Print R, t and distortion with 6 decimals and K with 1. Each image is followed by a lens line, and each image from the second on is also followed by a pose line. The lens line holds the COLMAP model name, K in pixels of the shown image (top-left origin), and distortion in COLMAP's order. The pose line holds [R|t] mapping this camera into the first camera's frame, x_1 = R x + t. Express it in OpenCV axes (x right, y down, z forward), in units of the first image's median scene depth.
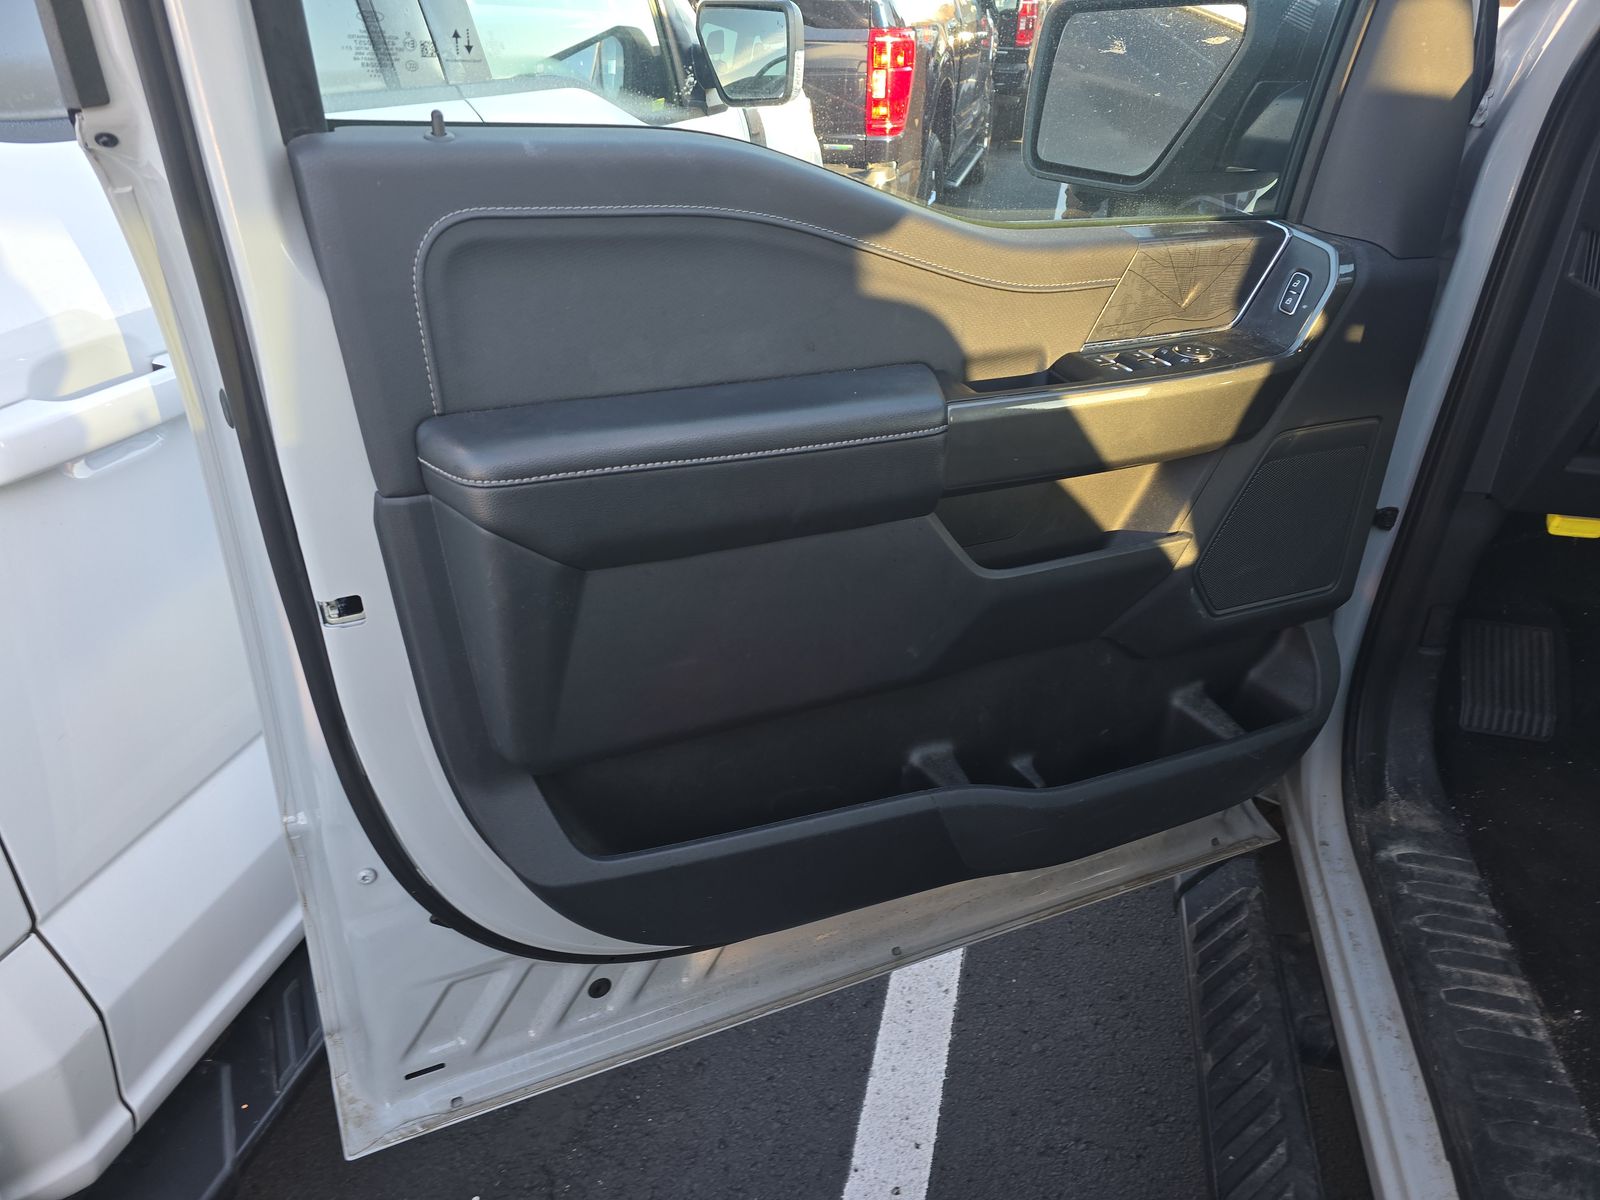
lens RADIAL K [[1050.8, 0, 802.7], [0, 1050.8, 597.8], [0, 0, 1]] dist [0.032930, -0.025294]
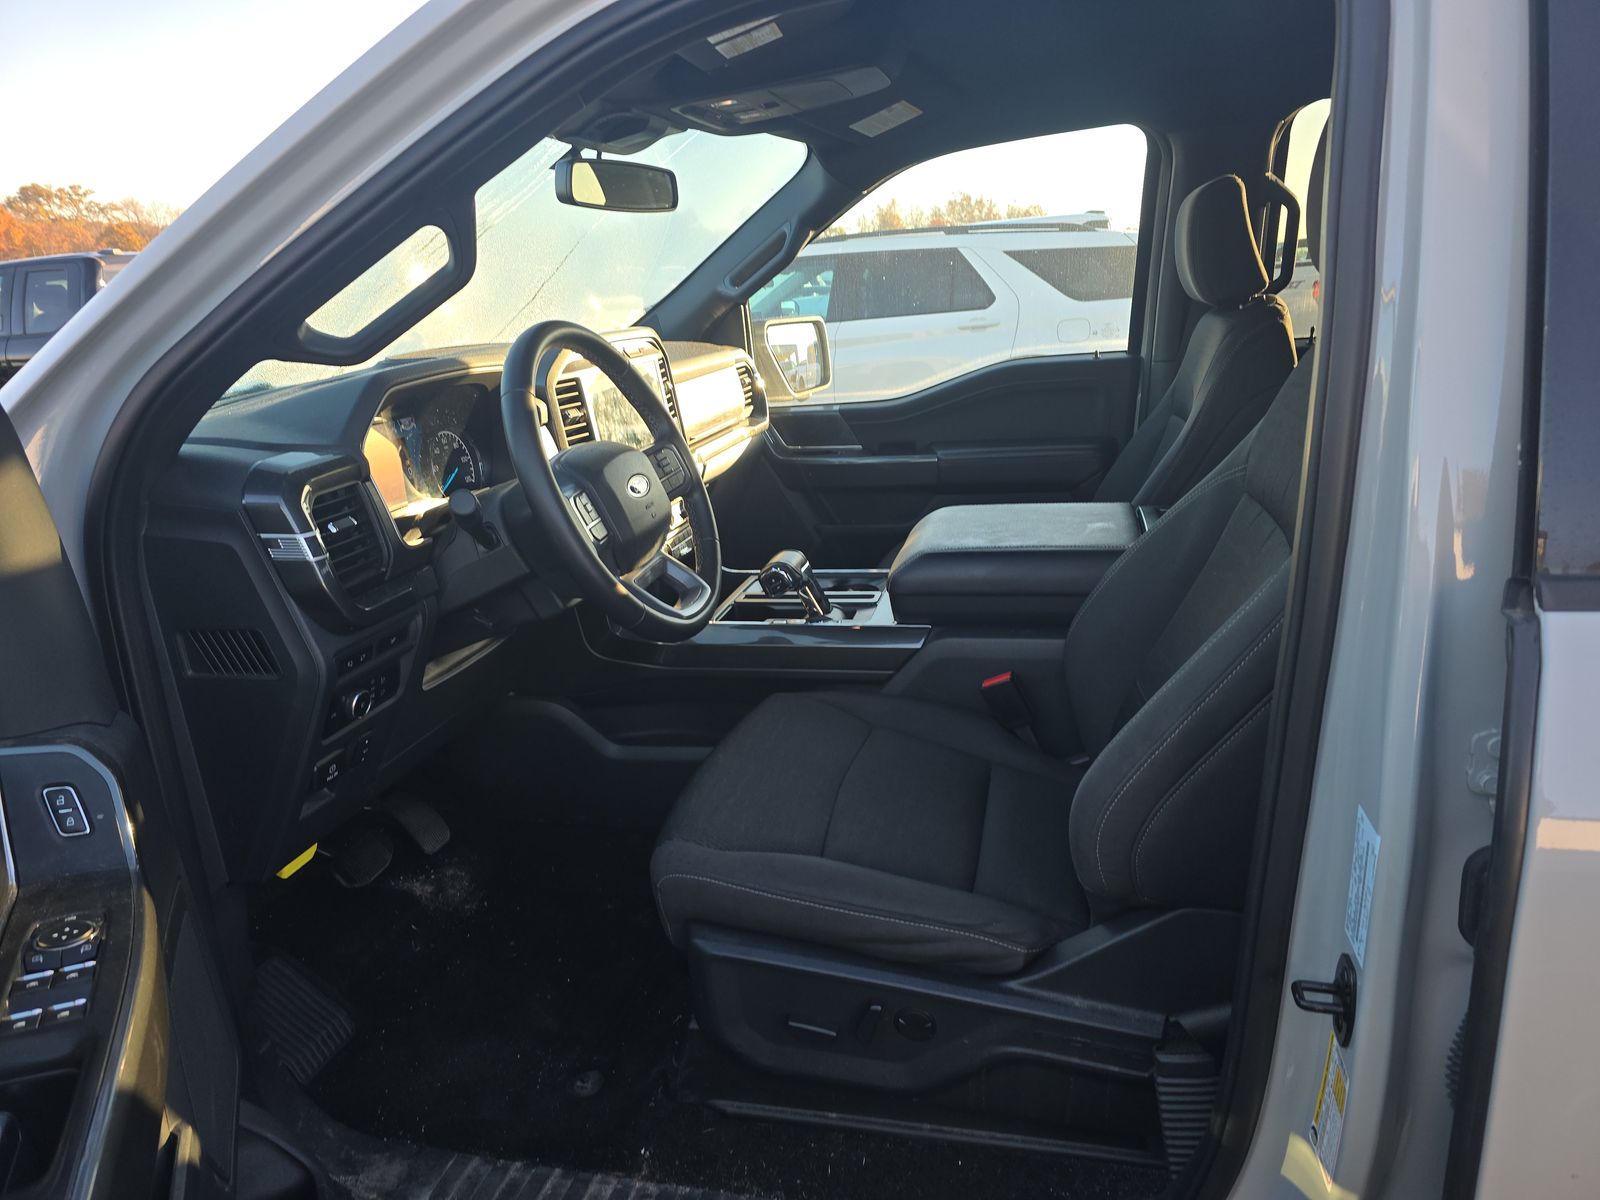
lens RADIAL K [[1050.8, 0, 801.9], [0, 1050.8, 607.5], [0, 0, 1]] dist [0.032930, -0.025294]
pose [[0.015934, -0.293624, 0.955788, -0.222564], [0.541169, 0.806328, 0.238687, -0.279062], [-0.840763, 0.513440, 0.171749, 0.298022]]
